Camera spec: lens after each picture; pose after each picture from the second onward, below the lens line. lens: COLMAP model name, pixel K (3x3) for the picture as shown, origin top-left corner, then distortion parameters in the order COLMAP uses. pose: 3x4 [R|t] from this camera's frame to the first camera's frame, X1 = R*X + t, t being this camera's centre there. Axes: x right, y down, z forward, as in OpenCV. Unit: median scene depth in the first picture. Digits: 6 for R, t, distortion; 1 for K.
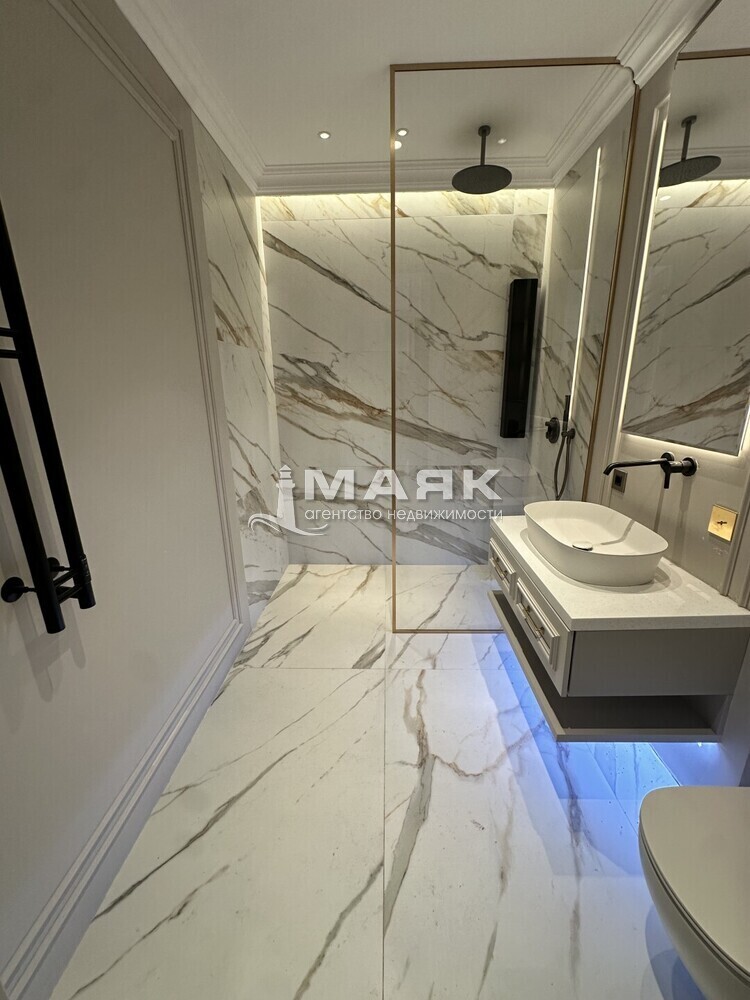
lens RADIAL K [[397.8, 0, 375.0], [0, 397.8, 500.0], [0, 0, 1]] dist [-0.004911, 0.000470]
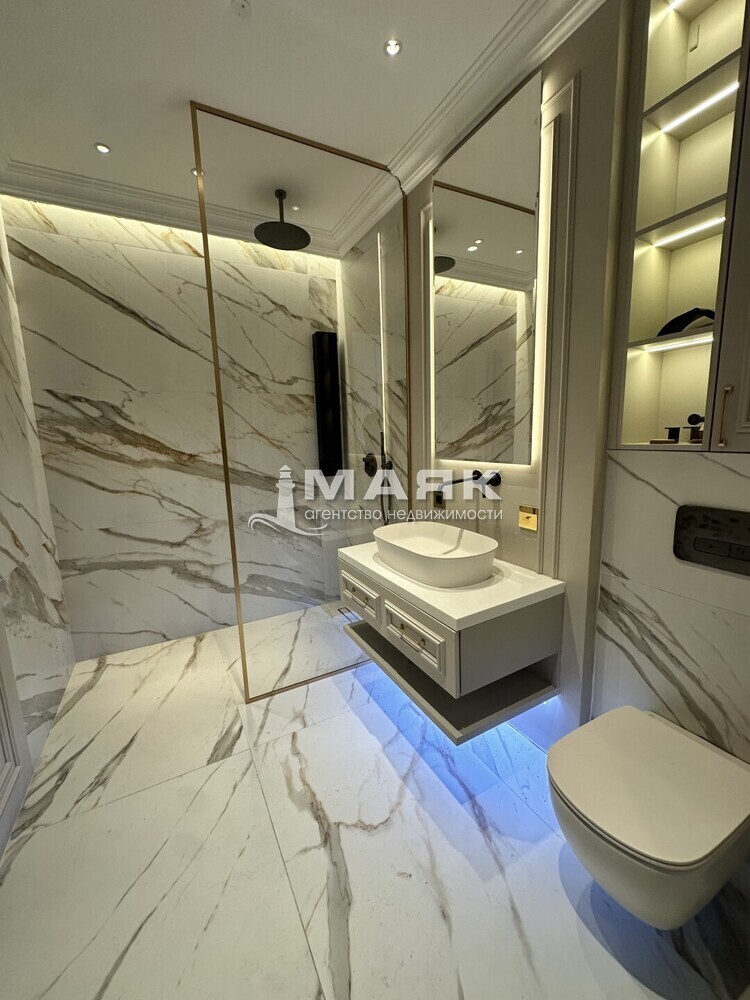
lens RADIAL K [[397.8, 0, 375.0], [0, 397.8, 500.0], [0, 0, 1]] dist [-0.004911, 0.000470]
pose [[0.865357, -0.093470, 0.492361, -0.102366], [0.155924, 0.983907, -0.087261, 0.020331], [-0.476282, 0.152283, 0.866006, 0.062832]]
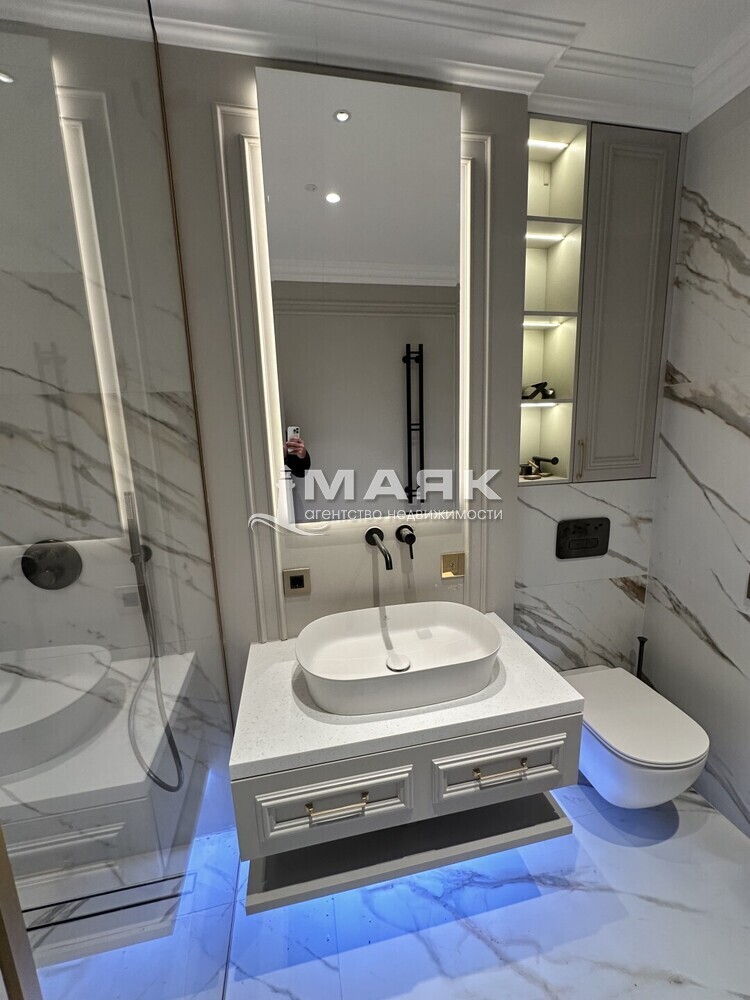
lens RADIAL K [[397.8, 0, 375.0], [0, 397.8, 500.0], [0, 0, 1]] dist [-0.004911, 0.000470]
pose [[-0.225045, -0.150948, 0.962585, -0.122208], [0.306537, 0.926793, 0.217001, -0.262388], [-0.924873, 0.343903, -0.162299, 0.758939]]
